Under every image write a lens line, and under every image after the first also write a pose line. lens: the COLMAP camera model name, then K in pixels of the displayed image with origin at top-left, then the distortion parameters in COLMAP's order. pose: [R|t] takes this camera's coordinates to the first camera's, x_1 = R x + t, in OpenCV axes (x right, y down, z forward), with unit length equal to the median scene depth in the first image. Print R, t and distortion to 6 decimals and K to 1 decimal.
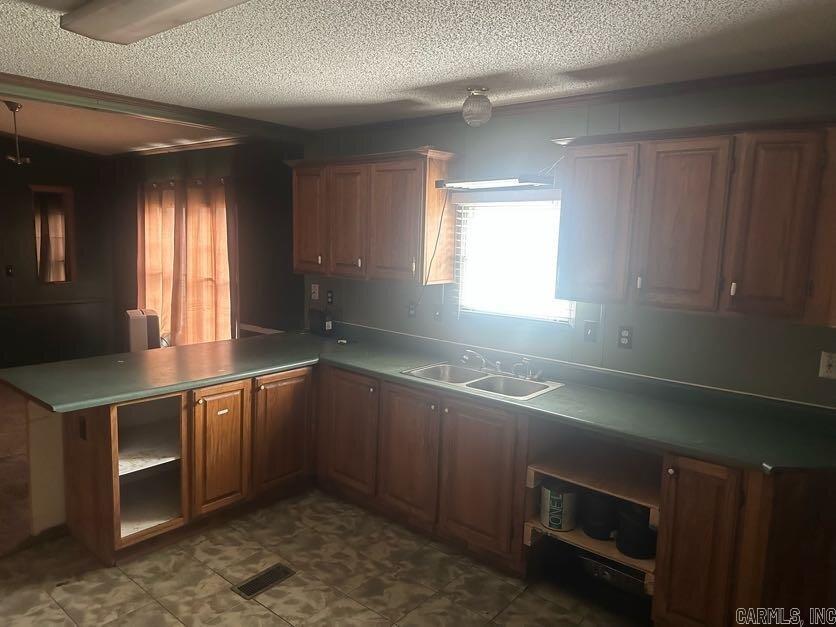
lens RADIAL K [[589.7, 0, 418.0], [0, 589.7, 313.5], [0, 0, 1]] dist [0.110586, -0.178188]
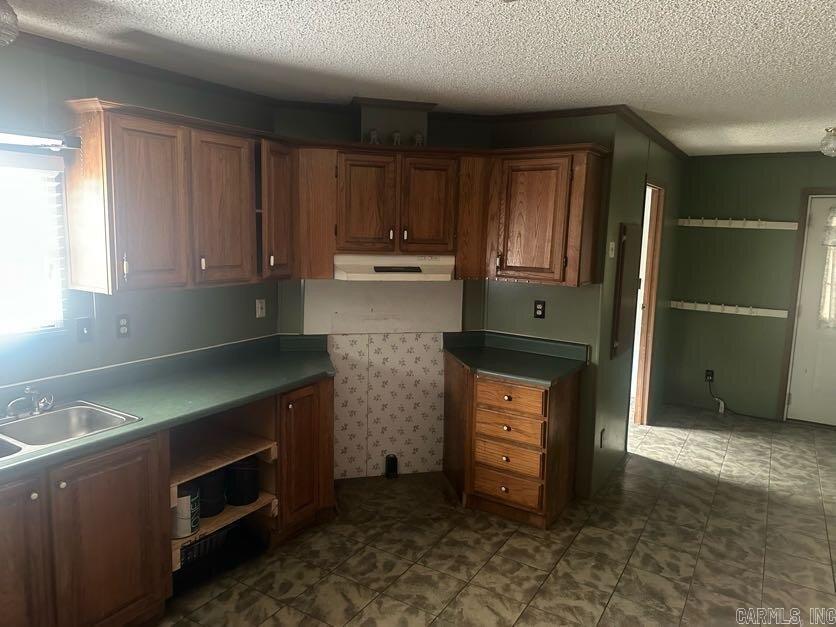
lens RADIAL K [[589.7, 0, 418.0], [0, 589.7, 313.5], [0, 0, 1]] dist [0.110586, -0.178188]
pose [[-0.134645, -0.167987, 0.976551, -0.681611], [0.100163, 0.978170, 0.182075, -0.113008], [-0.985818, 0.122329, -0.114880, 0.715869]]
